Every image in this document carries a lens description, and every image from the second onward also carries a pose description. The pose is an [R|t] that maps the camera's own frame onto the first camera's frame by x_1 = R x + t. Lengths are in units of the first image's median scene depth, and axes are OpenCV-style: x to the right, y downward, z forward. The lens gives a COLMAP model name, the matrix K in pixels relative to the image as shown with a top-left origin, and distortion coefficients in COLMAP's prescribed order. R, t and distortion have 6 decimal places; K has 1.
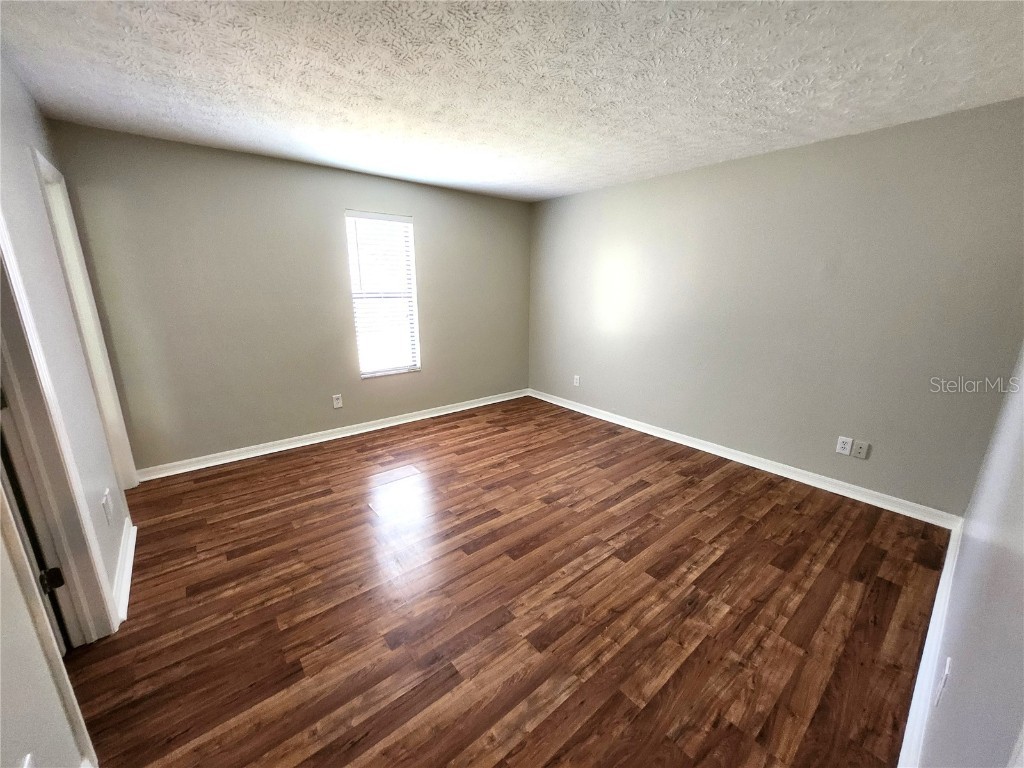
lens RADIAL K [[402.1, 0, 520.0], [0, 402.1, 388.1], [0, 0, 1]] dist [0.000306, 0.000247]
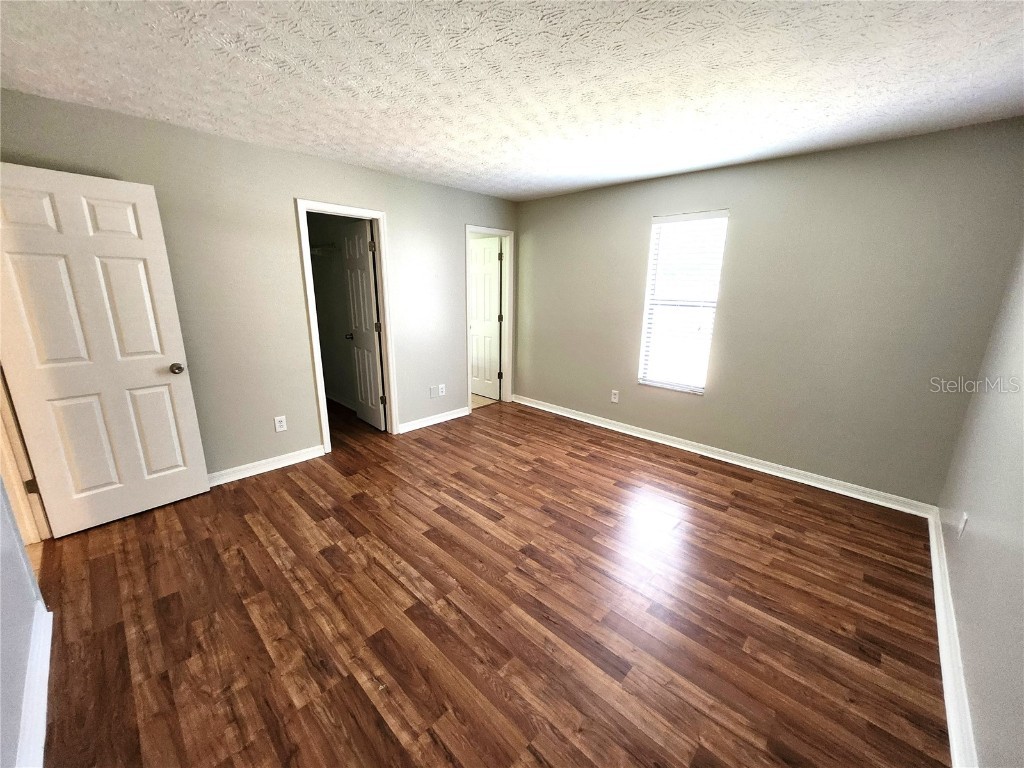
lens RADIAL K [[402.1, 0, 515.4], [0, 402.1, 387.8], [0, 0, 1]] dist [0.000306, 0.000247]
pose [[0.105584, 0.241705, -0.964588, 0.913734], [-0.261166, 0.942699, 0.207633, -0.234127], [0.959502, 0.229995, 0.162659, 0.894436]]
